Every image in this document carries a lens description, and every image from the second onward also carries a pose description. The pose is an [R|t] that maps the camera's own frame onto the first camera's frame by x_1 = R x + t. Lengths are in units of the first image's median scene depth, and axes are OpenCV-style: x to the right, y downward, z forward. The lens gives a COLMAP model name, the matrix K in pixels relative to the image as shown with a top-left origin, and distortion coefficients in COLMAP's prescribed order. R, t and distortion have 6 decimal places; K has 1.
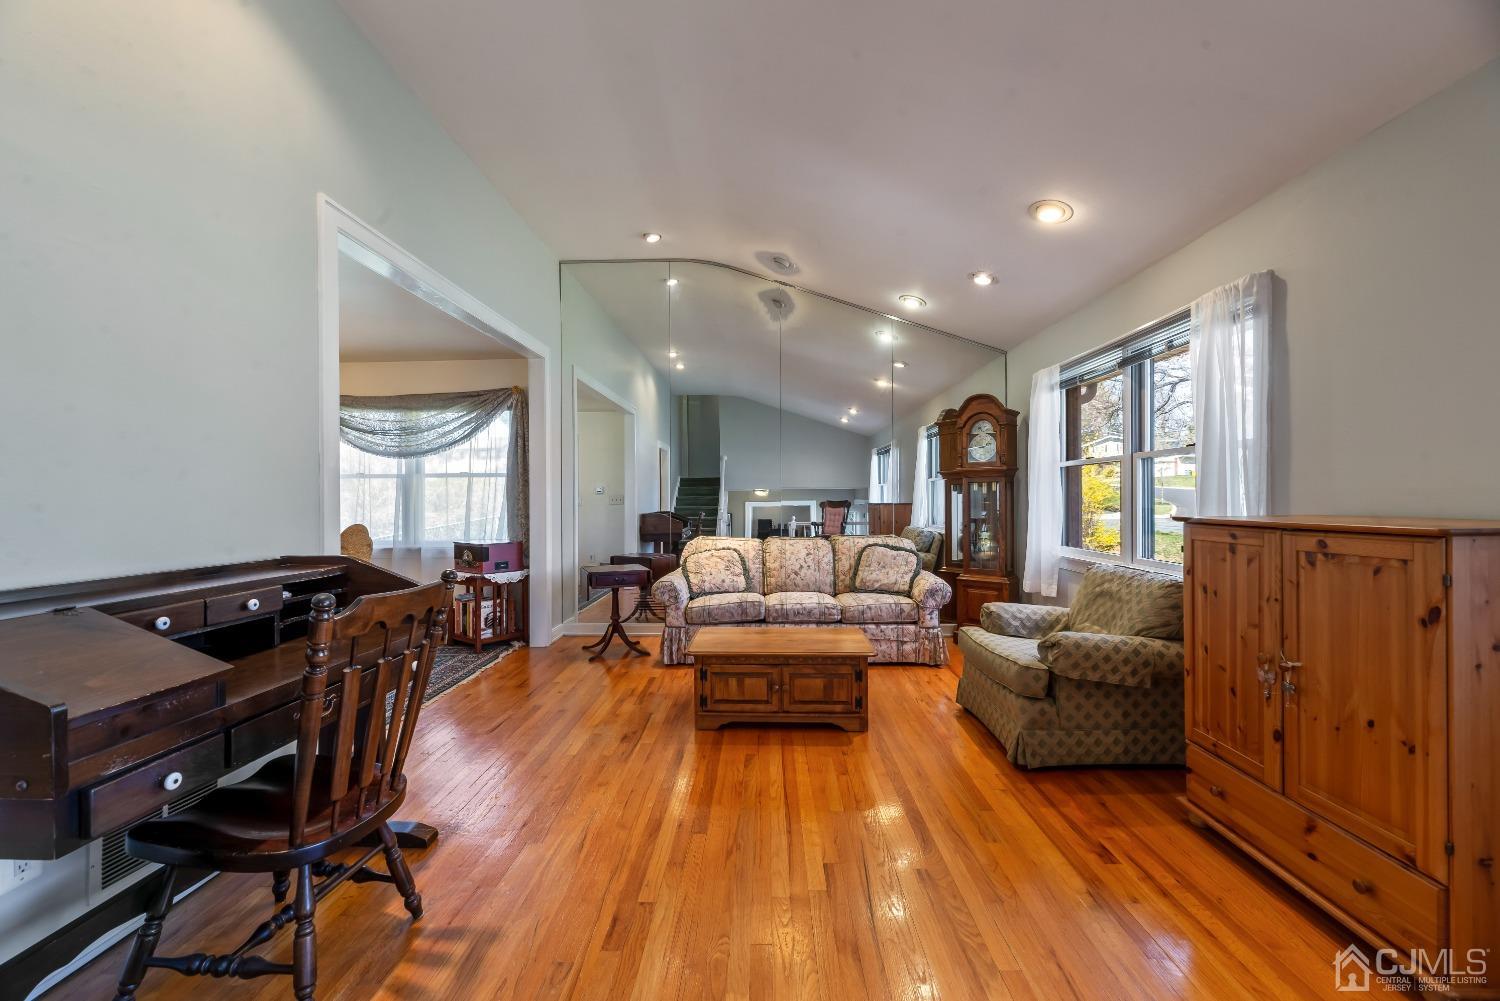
lens RADIAL K [[615.3, 0, 742.2], [0, 615.3, 502.8], [0, 0, 1]] dist [-0.001371, 0.000175]
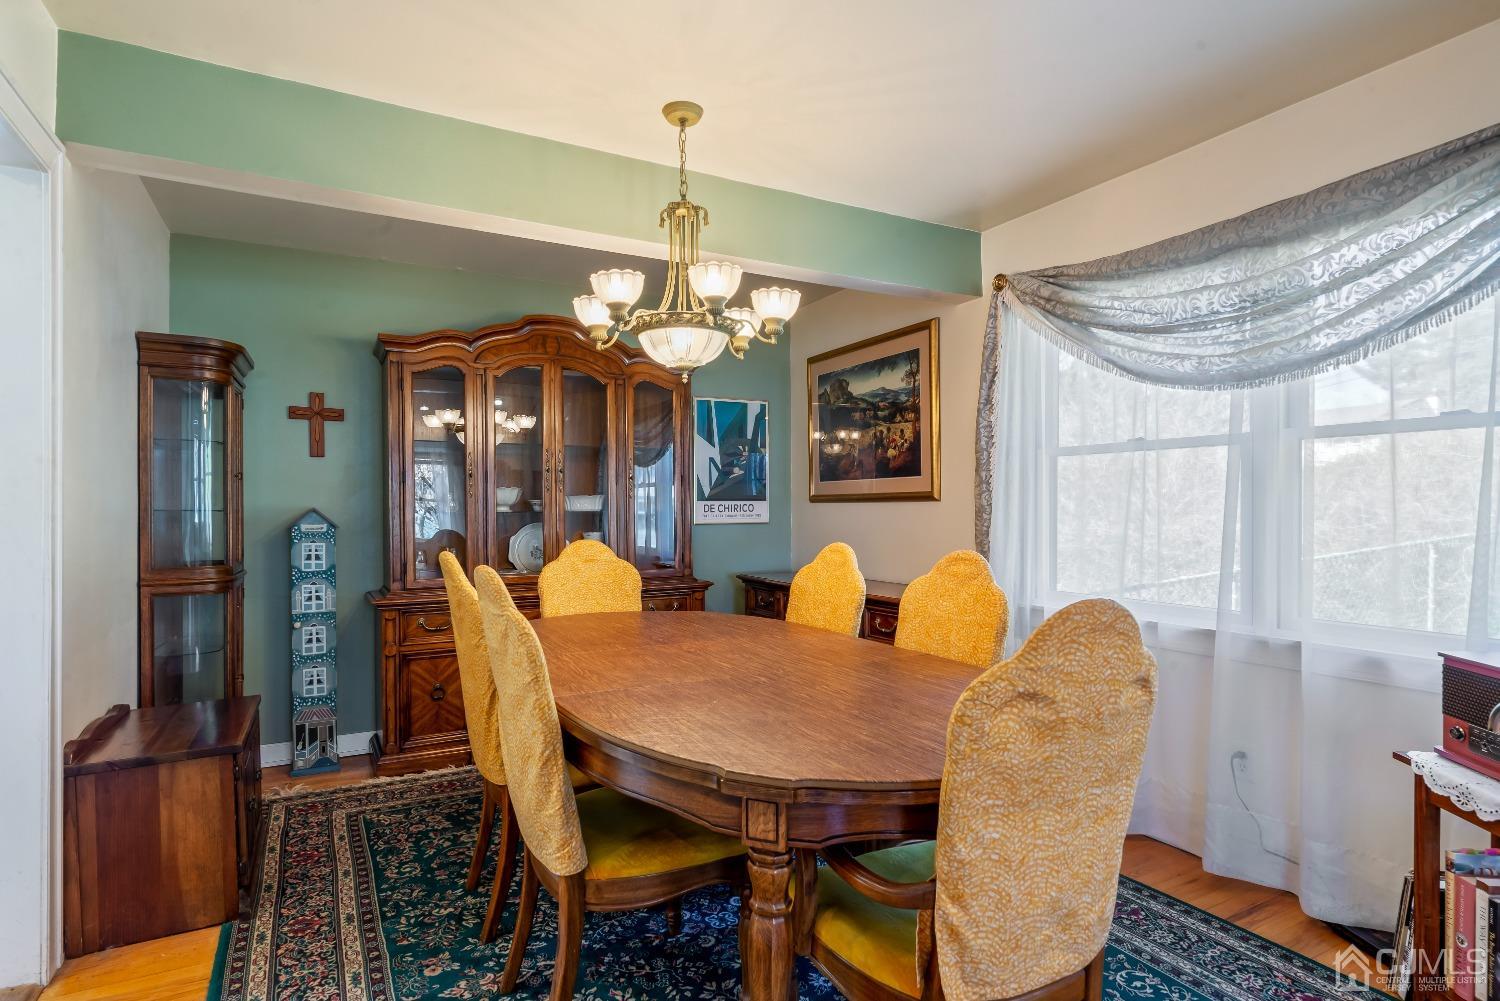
lens RADIAL K [[801.3, 0, 750.0], [0, 801.3, 500.5], [0, 0, 1]] dist [0.001340, 0.000260]
pose [[0.517414, 0.000098, -0.855735, -0.337337], [-0.009238, 0.999942, -0.005471, -0.001313], [0.855685, 0.010737, 0.517385, 0.571425]]
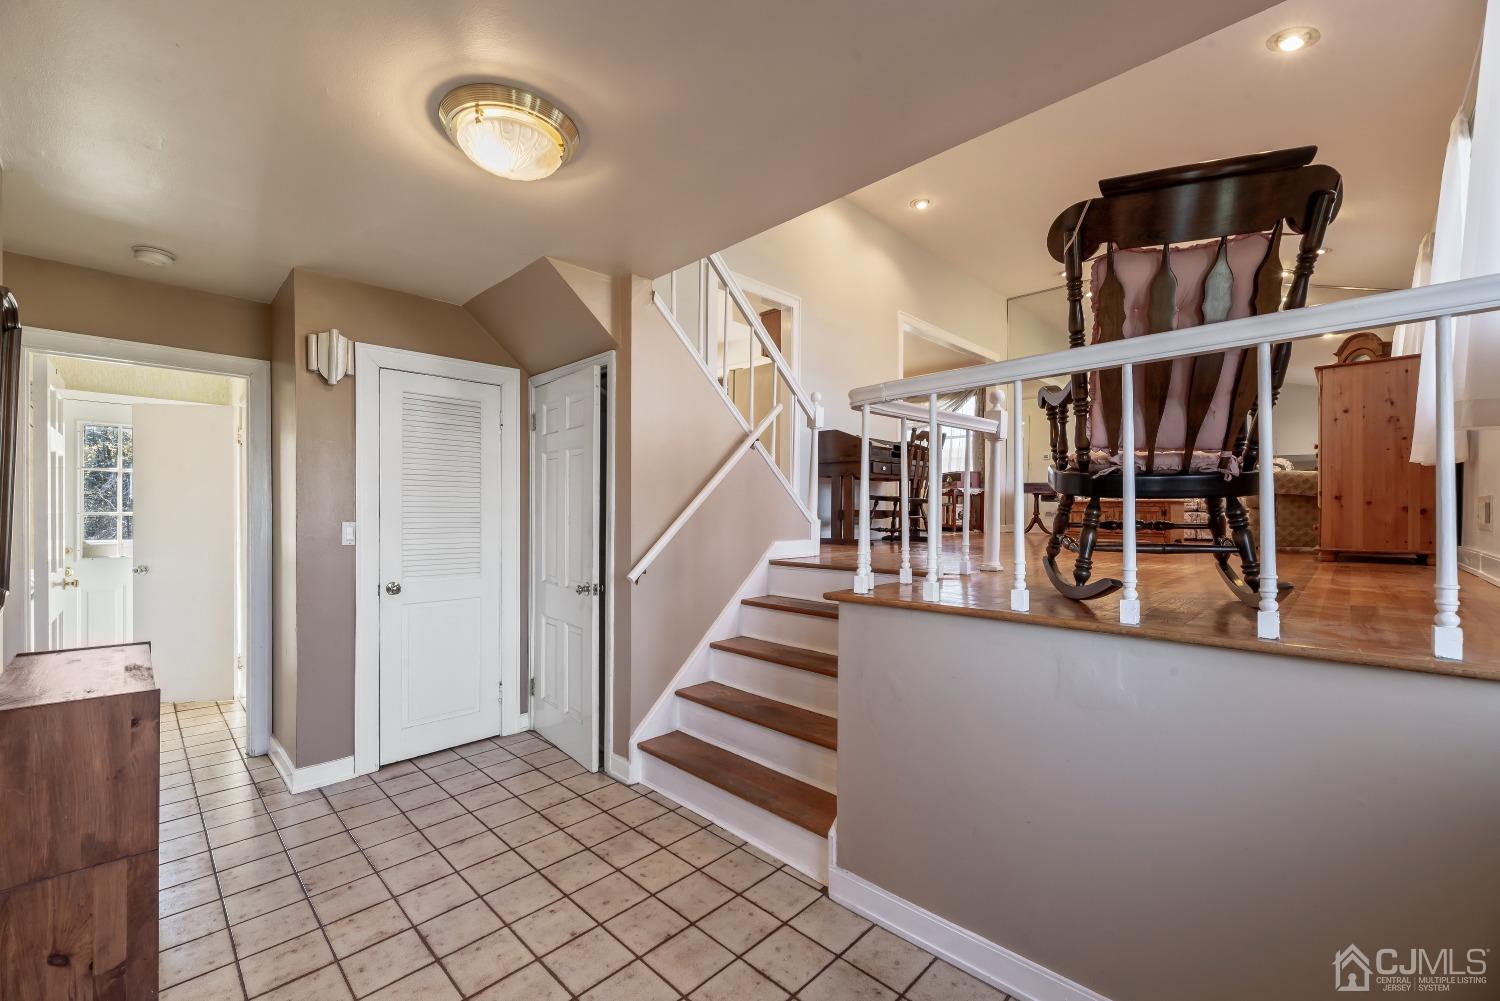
lens RADIAL K [[609.7, 0, 750.7], [0, 609.7, 514.6], [0, 0, 1]] dist [0.001091, 0.000182]
pose [[0.743056, 0.011496, -0.669131, 0.314477], [-0.014285, 0.999897, 0.001315, 0.197818], [0.669077, 0.008582, 0.743143, -0.710225]]
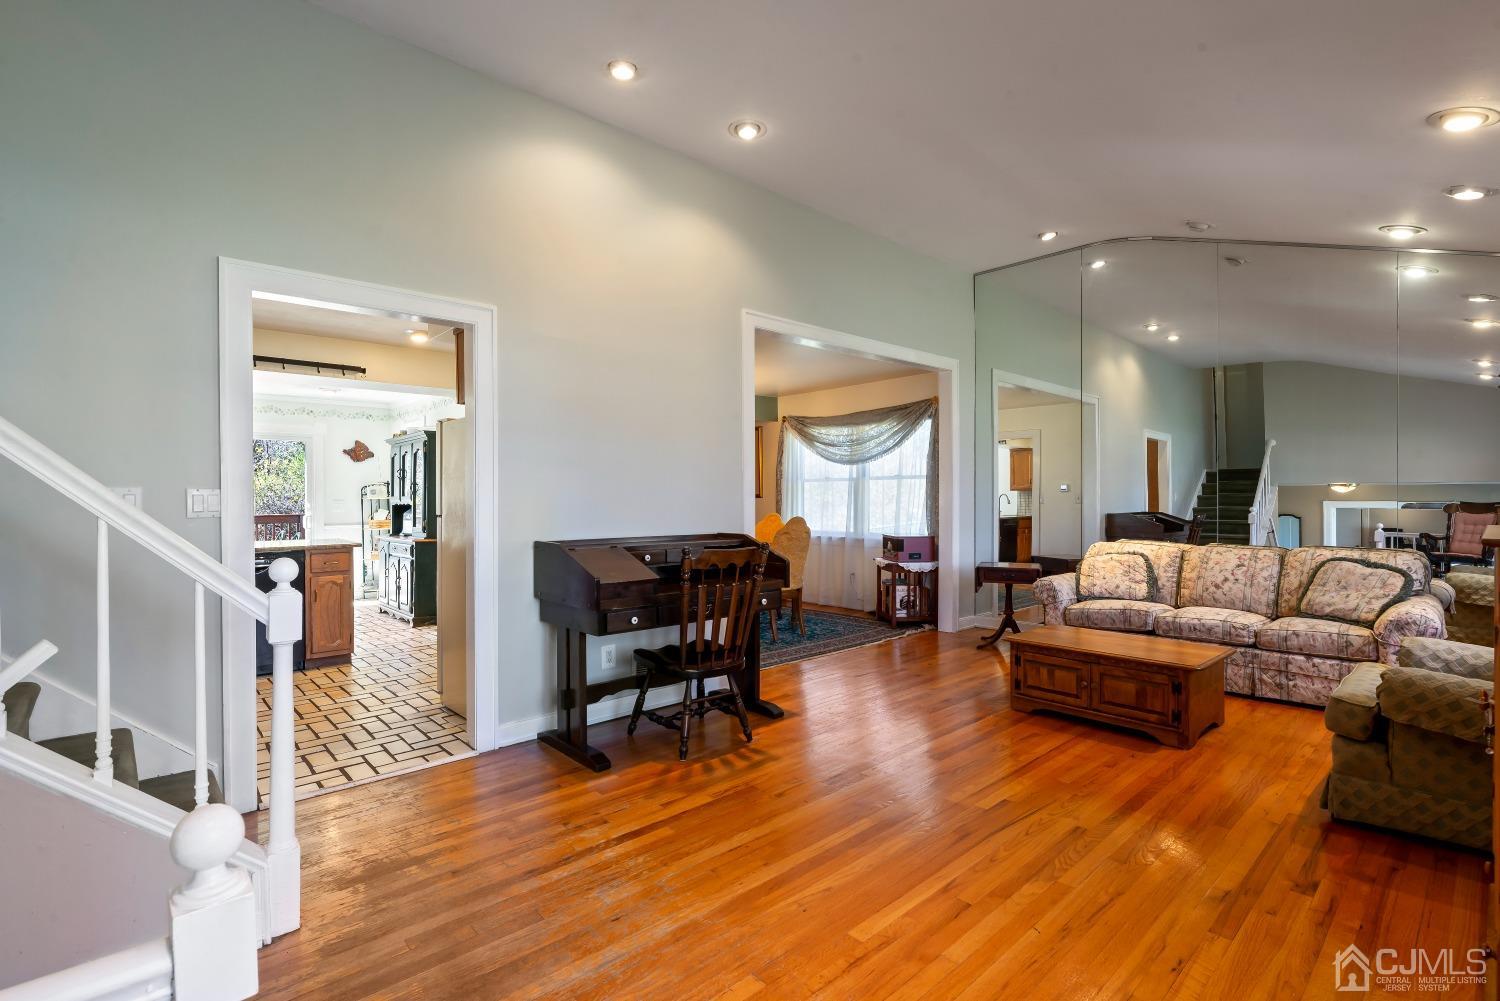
lens RADIAL K [[697.5, 0, 745.1], [0, 697.5, 505.8], [0, 0, 1]] dist [0.002327, 0.000442]
pose [[0.704107, 0.009780, -0.710026, 0.316785], [-0.004172, 0.999945, 0.009637, -0.003456], [0.710081, -0.003823, 0.704109, -0.144829]]
